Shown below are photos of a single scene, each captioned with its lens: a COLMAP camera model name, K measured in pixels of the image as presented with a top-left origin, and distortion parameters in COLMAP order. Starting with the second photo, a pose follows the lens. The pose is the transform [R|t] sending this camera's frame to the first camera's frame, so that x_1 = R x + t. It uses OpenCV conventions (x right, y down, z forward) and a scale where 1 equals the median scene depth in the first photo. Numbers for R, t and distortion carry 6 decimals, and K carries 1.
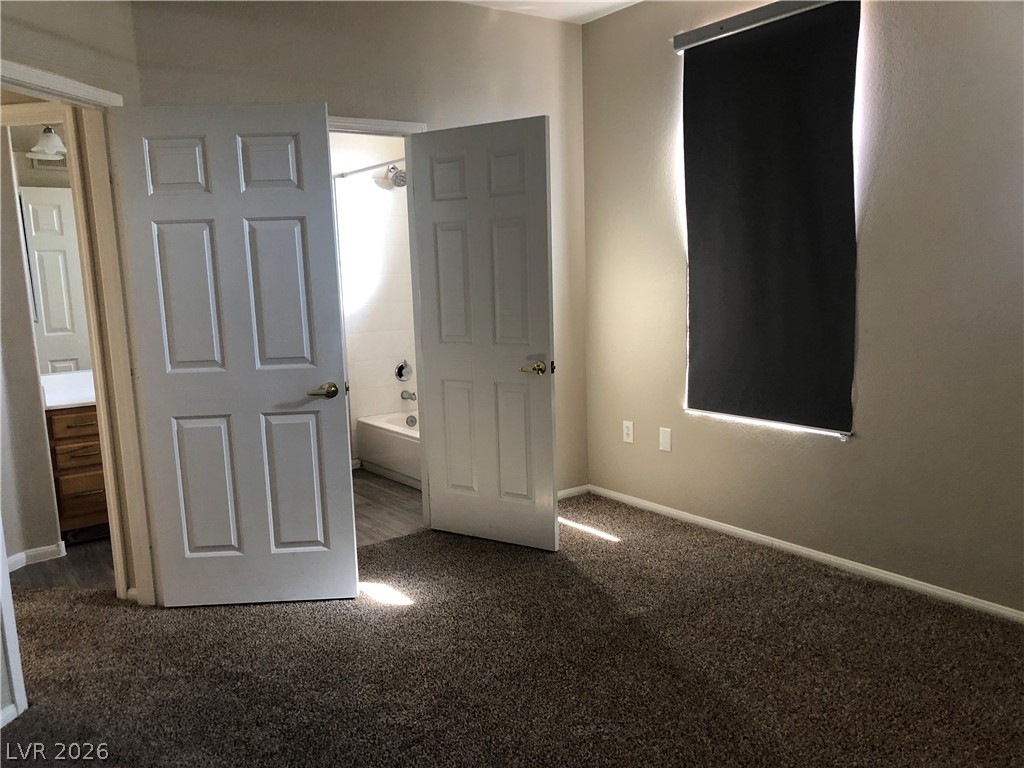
lens RADIAL K [[833.0, 0, 514.0], [0, 833.0, 380.8], [0, 0, 1]] dist [0.117061, -0.220564]
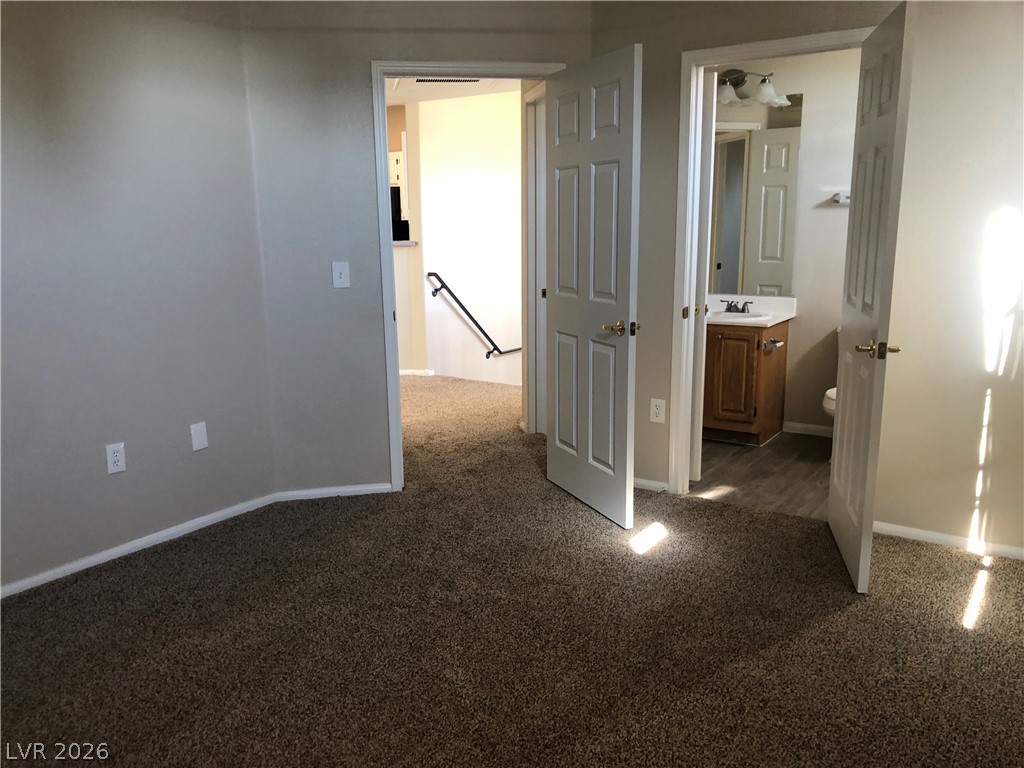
lens RADIAL K [[833.0, 0, 514.0], [0, 833.0, 380.8], [0, 0, 1]] dist [0.117061, -0.220564]
pose [[0.350177, 0.208710, -0.913135, 0.620397], [-0.131595, 0.976153, 0.172649, -0.076779], [0.927394, 0.059706, 0.369292, 0.435016]]
